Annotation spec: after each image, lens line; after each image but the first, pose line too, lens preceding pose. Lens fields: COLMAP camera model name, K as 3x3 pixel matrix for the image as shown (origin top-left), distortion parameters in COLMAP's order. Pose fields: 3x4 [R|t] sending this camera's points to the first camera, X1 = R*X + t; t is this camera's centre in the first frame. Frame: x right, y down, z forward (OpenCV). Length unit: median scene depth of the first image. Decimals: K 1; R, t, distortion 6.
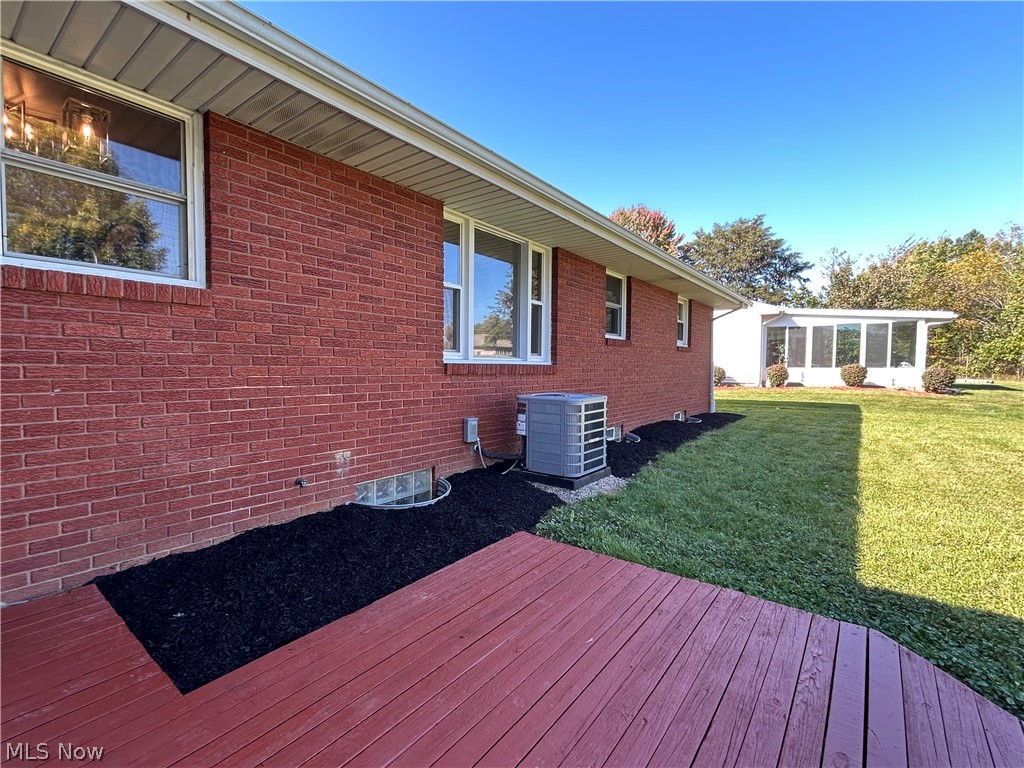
lens RADIAL K [[471.1, 0, 515.5], [0, 471.1, 383.8], [0, 0, 1]] dist [0.001499, 0.000274]
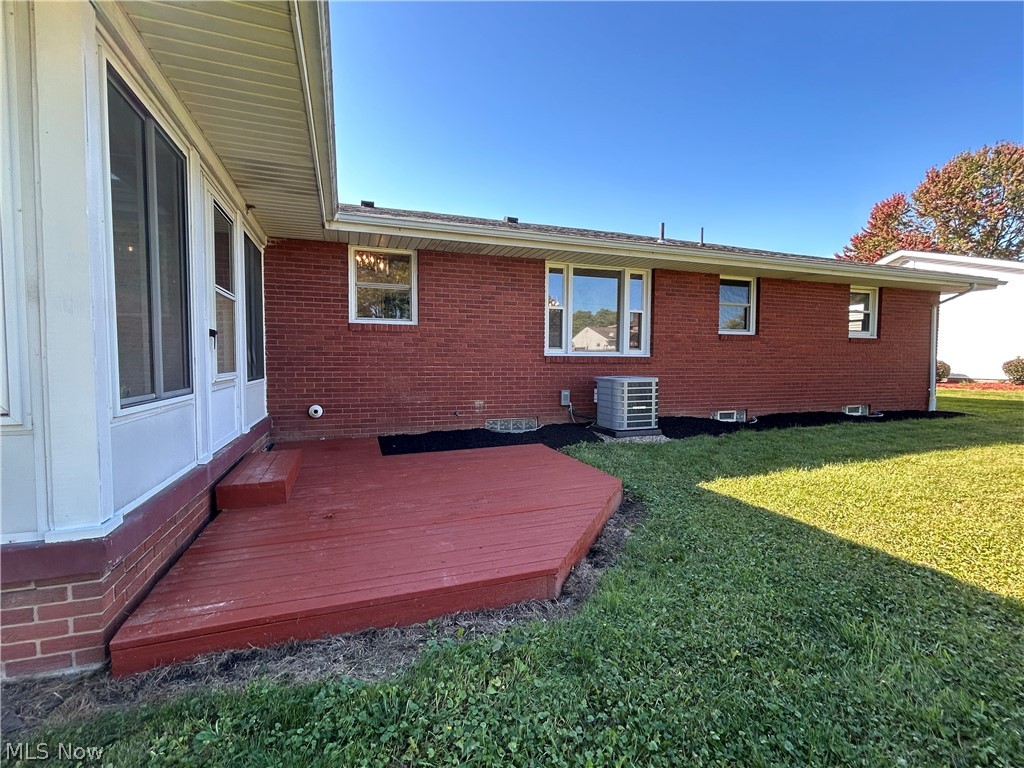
lens RADIAL K [[471.1, 0, 515.5], [0, 471.1, 383.8], [0, 0, 1]] dist [0.001499, 0.000274]
pose [[0.833999, 0.022170, -0.551320, 0.634869], [-0.018004, 0.999754, 0.012968, 0.033221], [0.551472, -0.000889, 0.834193, -0.415967]]
